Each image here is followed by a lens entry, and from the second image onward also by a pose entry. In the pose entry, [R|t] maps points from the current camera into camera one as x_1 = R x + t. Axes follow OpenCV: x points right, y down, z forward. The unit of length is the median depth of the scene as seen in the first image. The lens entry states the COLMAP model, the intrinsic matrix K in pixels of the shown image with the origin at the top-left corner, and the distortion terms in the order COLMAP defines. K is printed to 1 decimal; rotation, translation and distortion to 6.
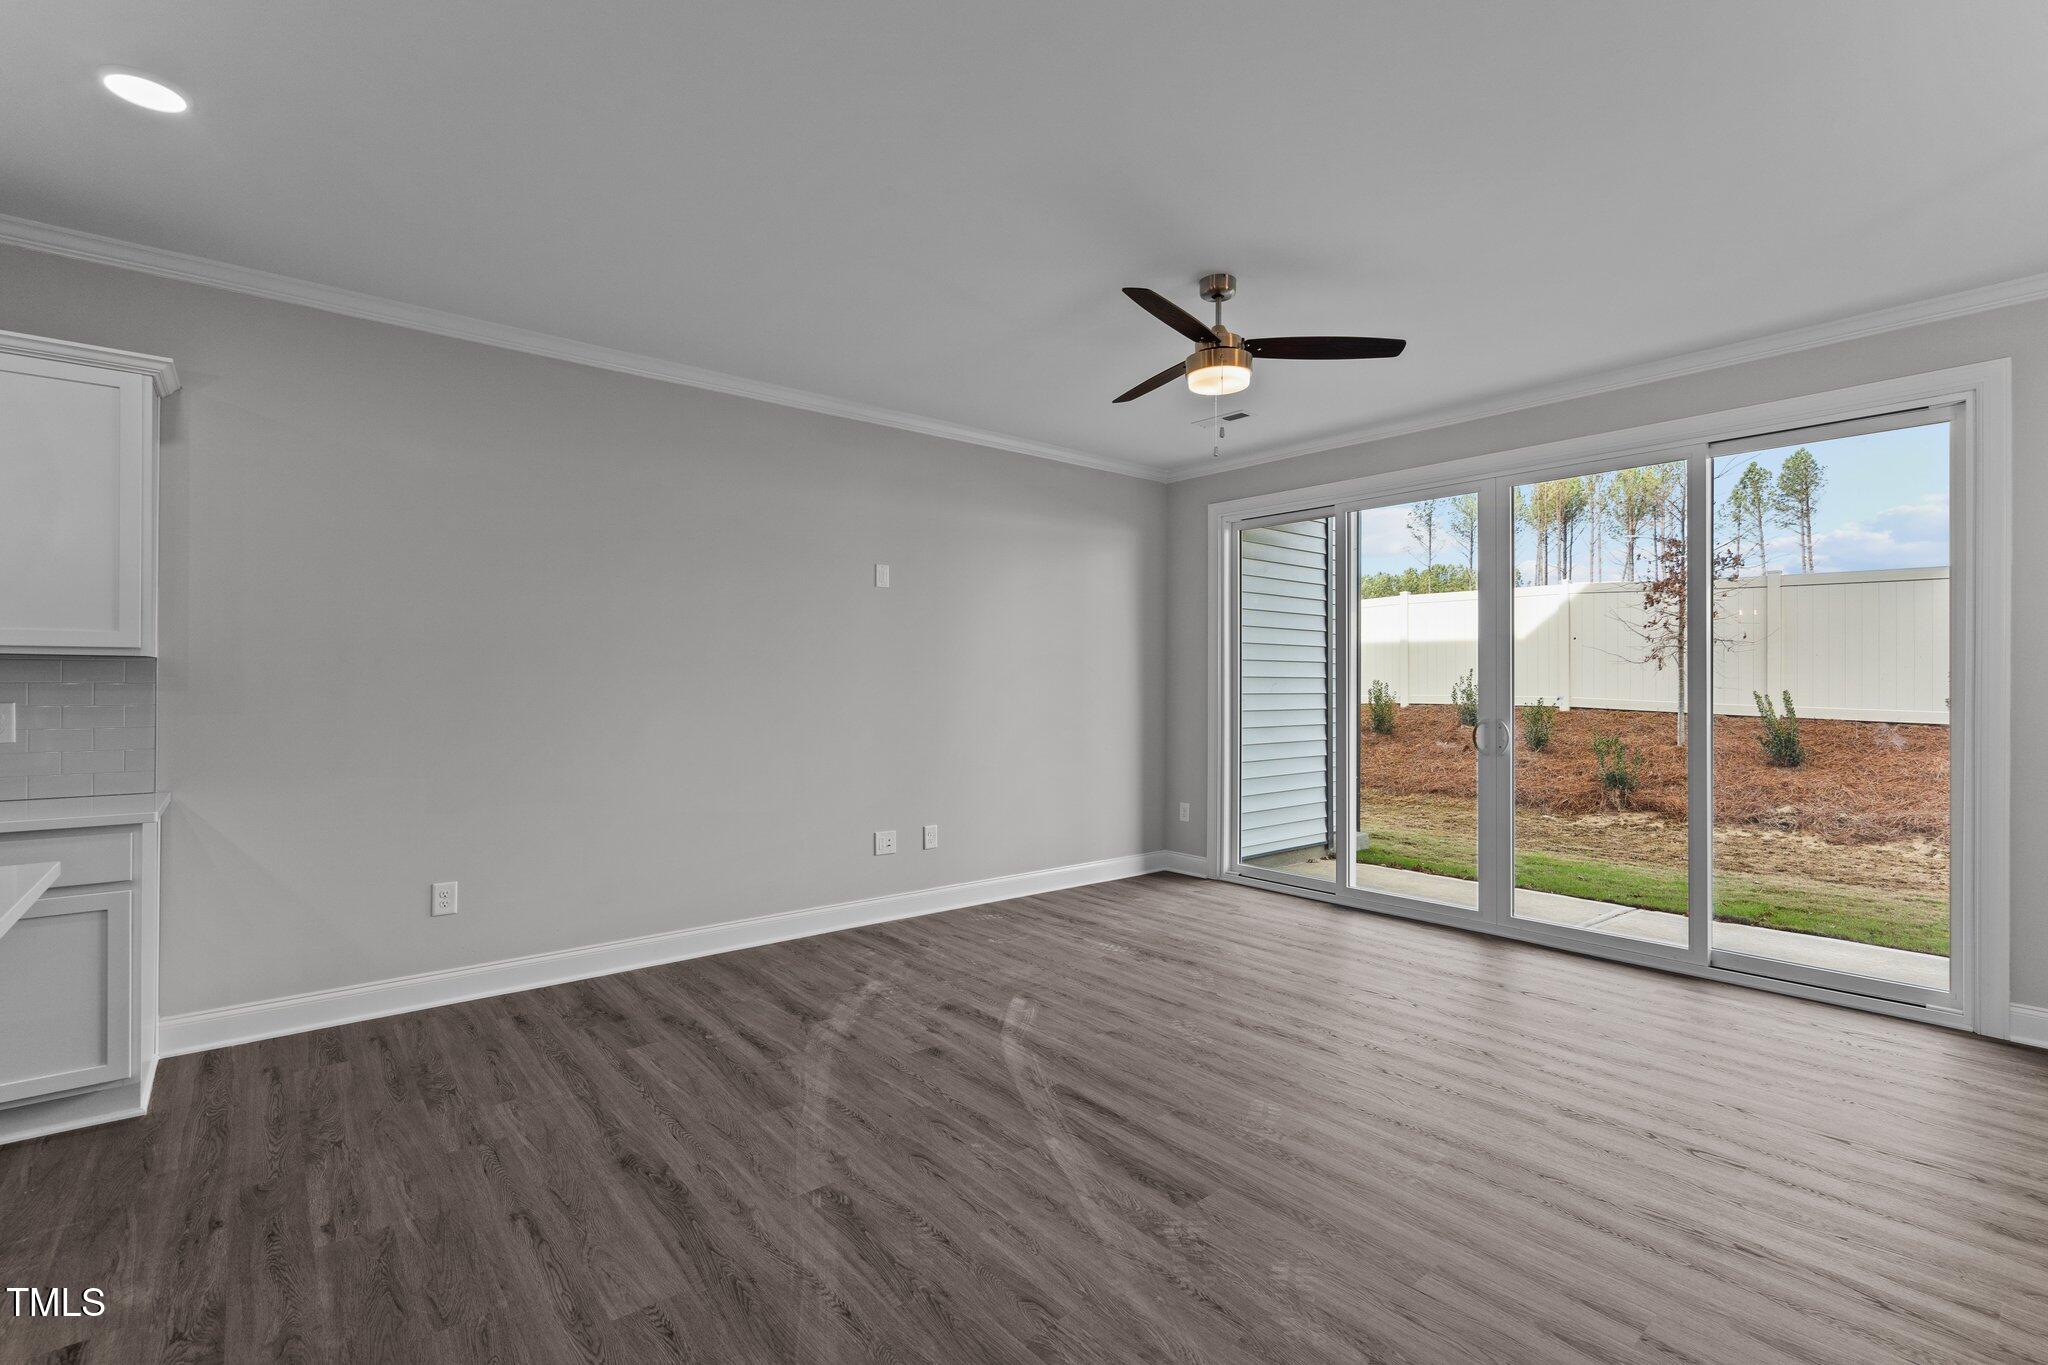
lens RADIAL K [[932.8, 0, 1030.4], [0, 932.8, 685.9], [0, 0, 1]] dist [-0.011167, 0.002840]
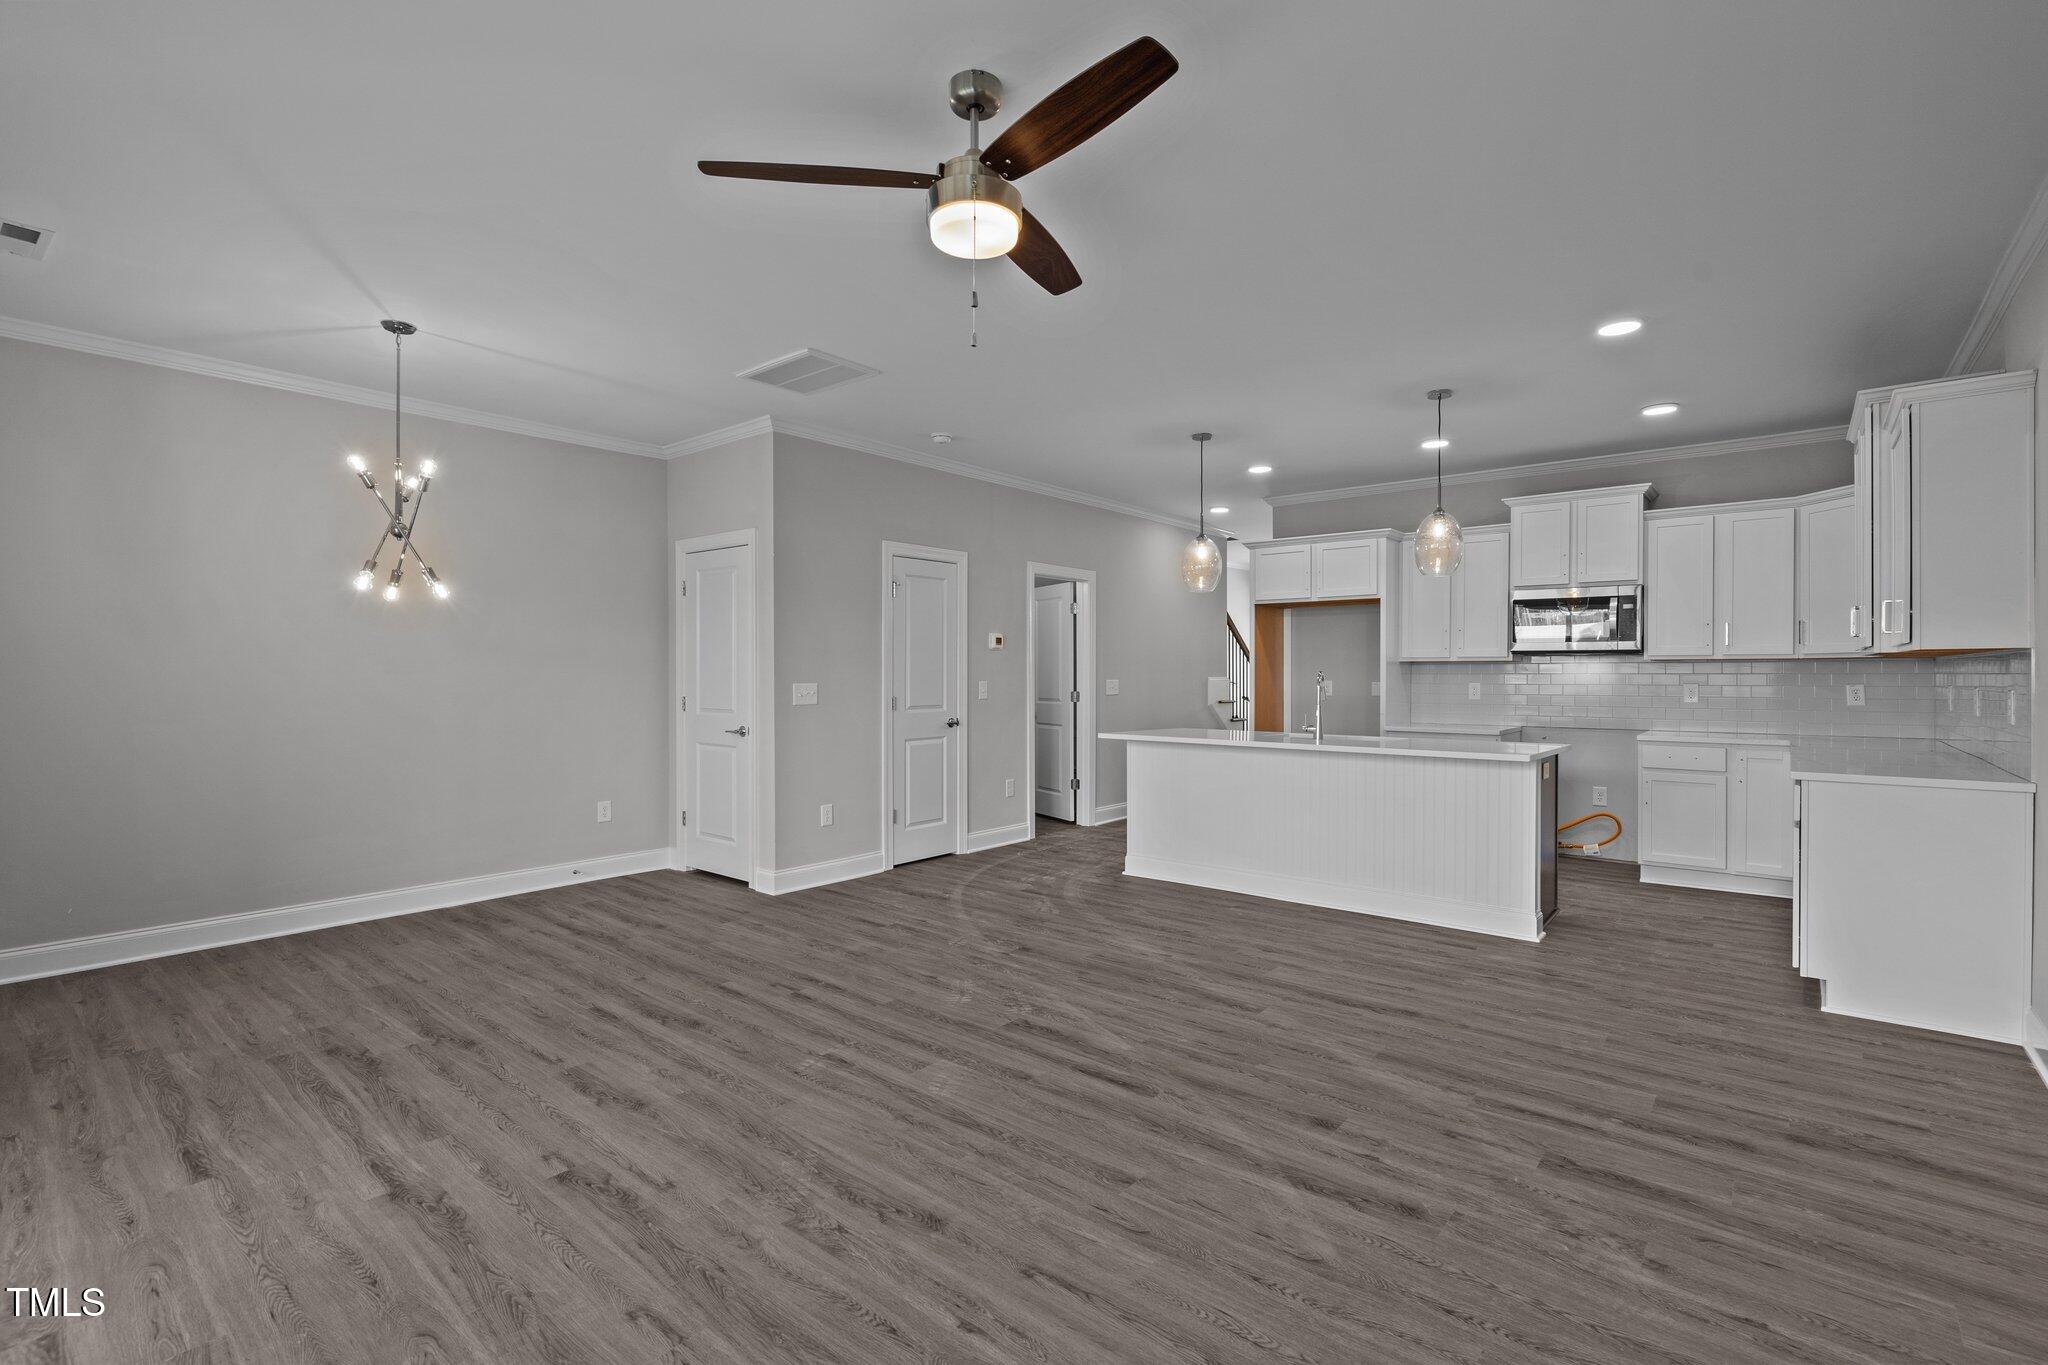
lens RADIAL K [[932.8, 0, 1022.8], [0, 932.8, 677.9], [0, 0, 1]] dist [-0.011167, 0.002840]
pose [[-0.985011, -0.001042, -0.172489, 0.355255], [-0.002058, 0.999982, 0.005712, -0.001426], [0.172480, 0.005981, -0.984995, 2.095817]]
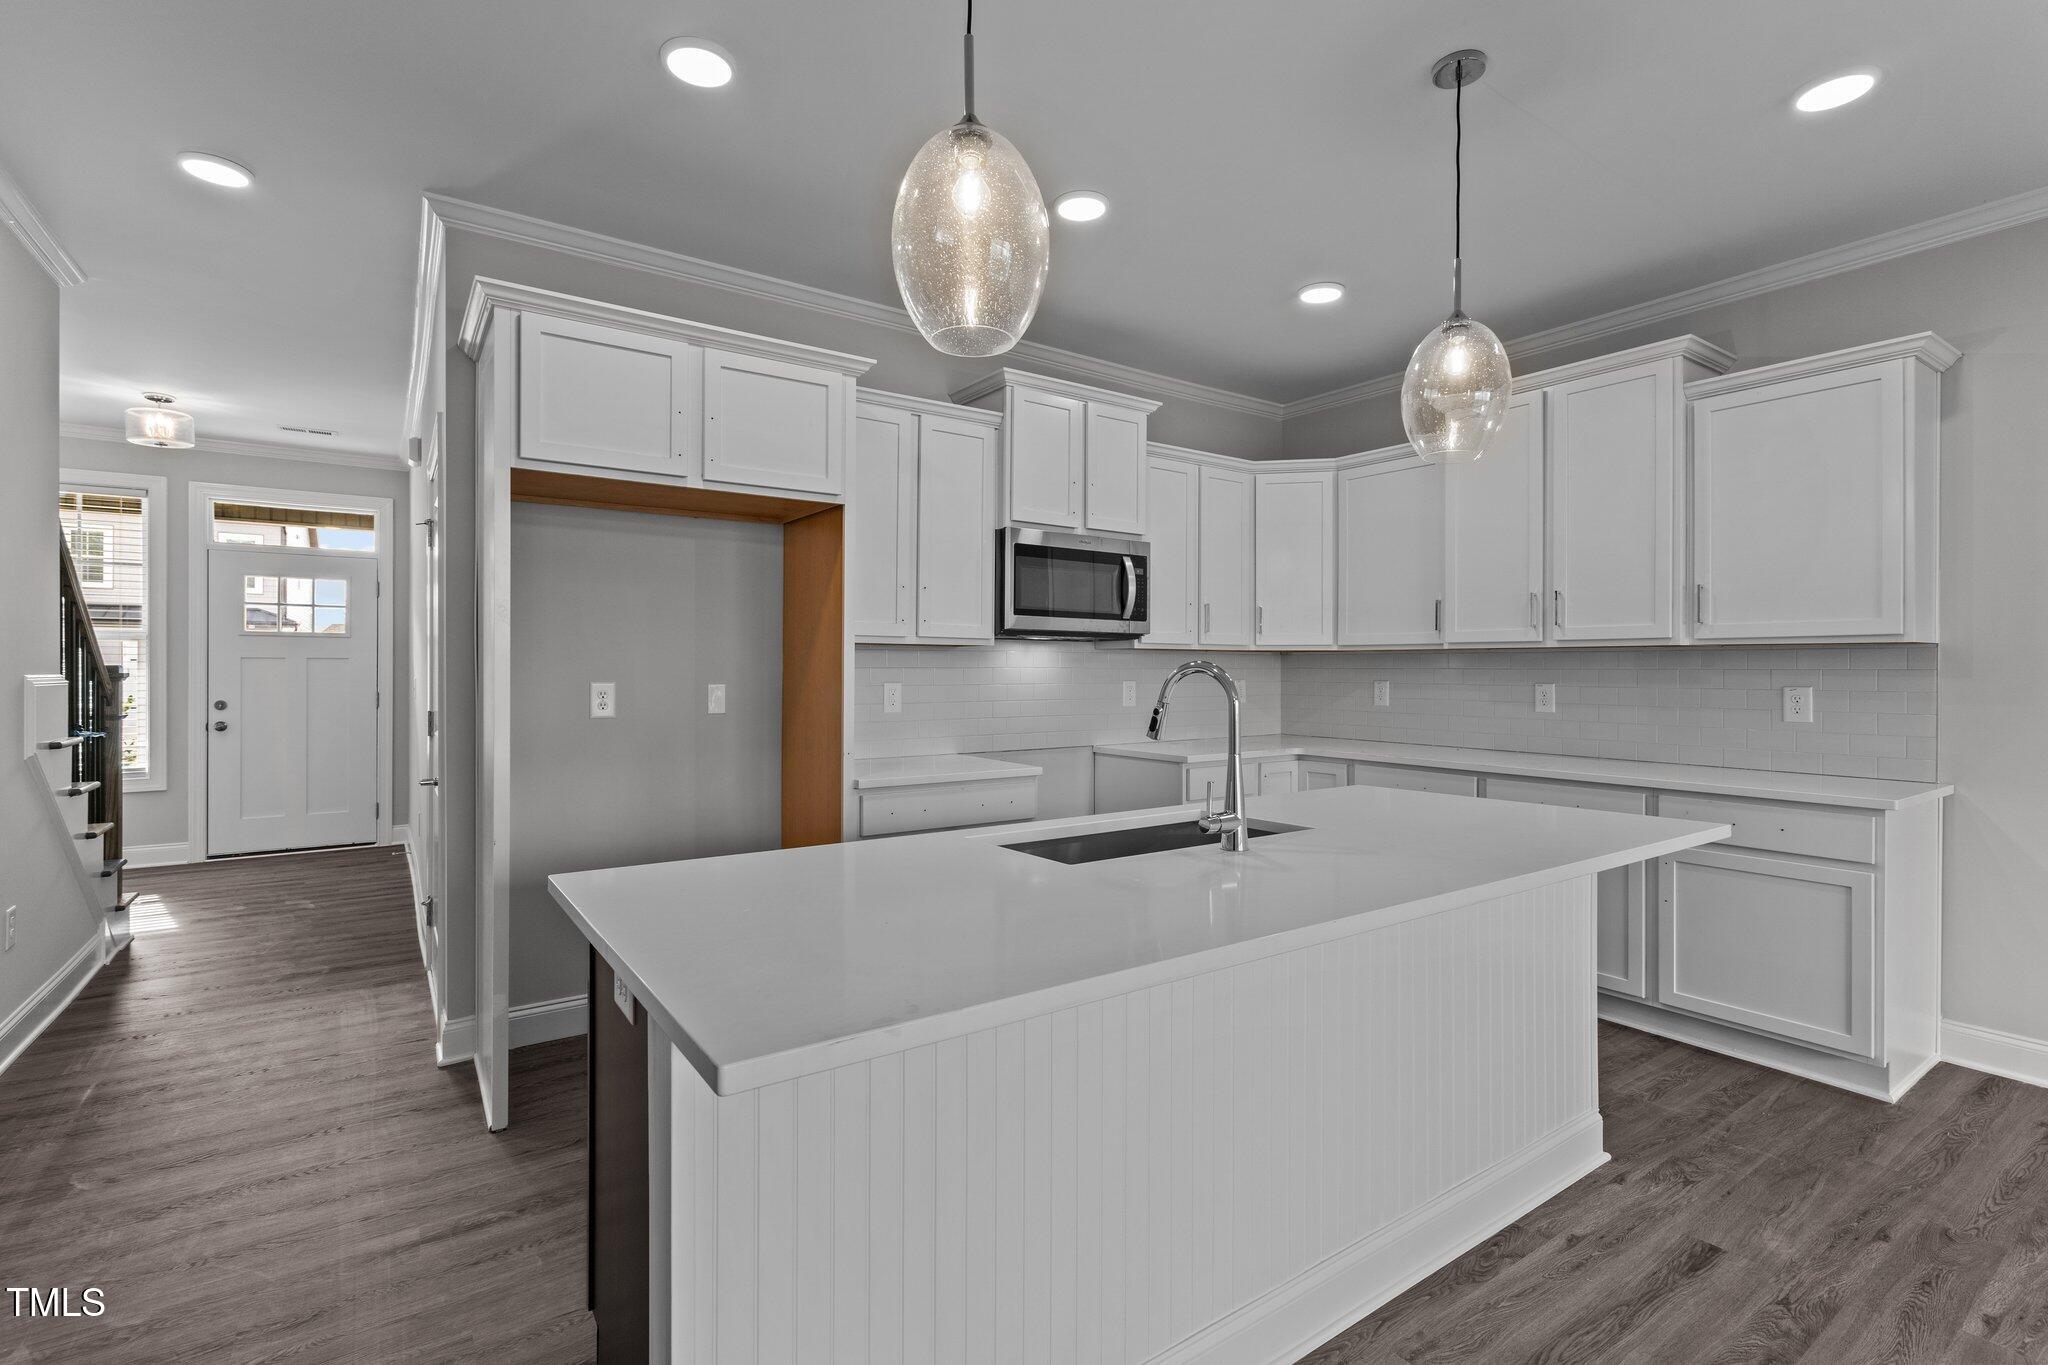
lens RADIAL K [[932.8, 0, 1027.6], [0, 932.8, 671.9], [0, 0, 1]] dist [-0.011167, 0.002840]
pose [[-0.094737, 0.002205, -0.995500, 0.120422], [-0.005251, 0.999983, 0.002715, 0.002017], [0.995489, 0.005485, -0.094723, 0.168058]]
